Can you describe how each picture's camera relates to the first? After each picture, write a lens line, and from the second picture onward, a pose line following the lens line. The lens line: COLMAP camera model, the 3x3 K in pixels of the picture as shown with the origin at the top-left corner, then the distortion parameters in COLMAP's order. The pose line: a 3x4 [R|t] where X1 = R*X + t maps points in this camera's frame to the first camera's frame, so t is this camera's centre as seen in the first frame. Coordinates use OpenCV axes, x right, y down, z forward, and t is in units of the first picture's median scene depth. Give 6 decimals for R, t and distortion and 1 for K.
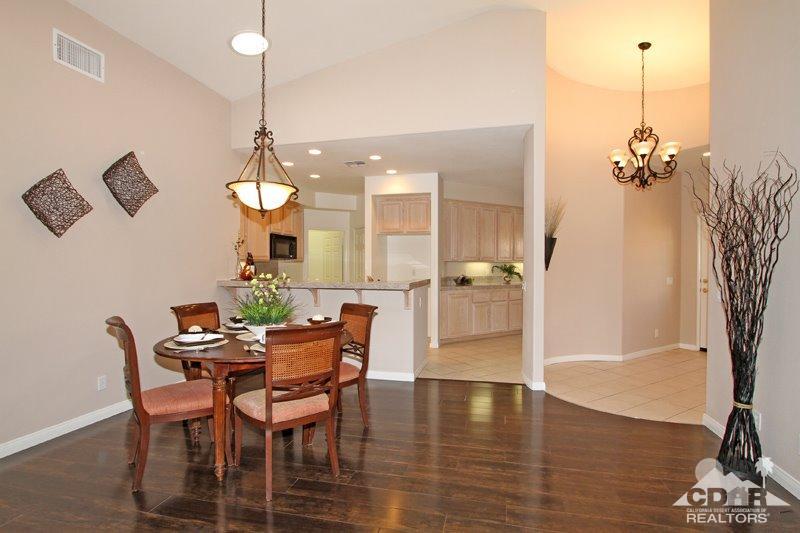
lens RADIAL K [[404.9, 0, 407.3], [0, 404.9, 272.5], [0, 0, 1]] dist [-0.019422, 0.001422]
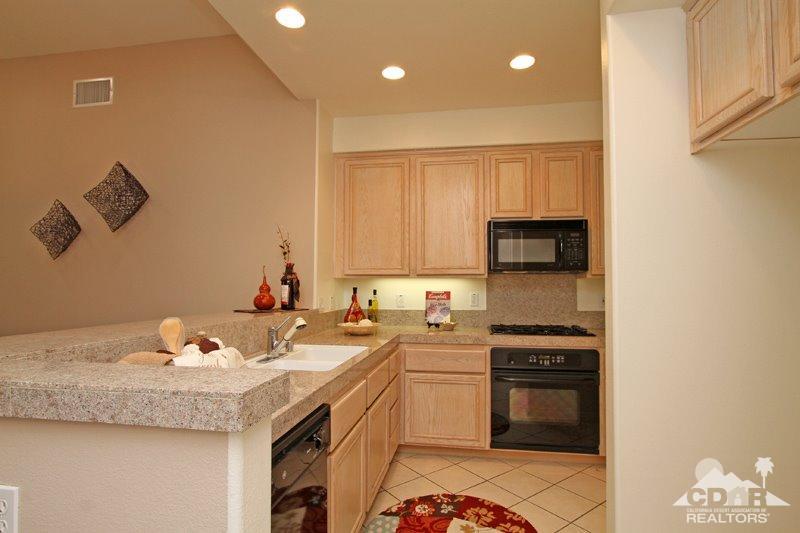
lens RADIAL K [[404.9, 0, 407.3], [0, 404.9, 272.5], [0, 0, 1]] dist [-0.019422, 0.001422]
pose [[0.071678, -0.027780, -0.997041, 0.153003], [-0.020914, 0.999350, -0.029348, -0.017685], [0.997209, 0.022956, 0.071050, 0.881826]]
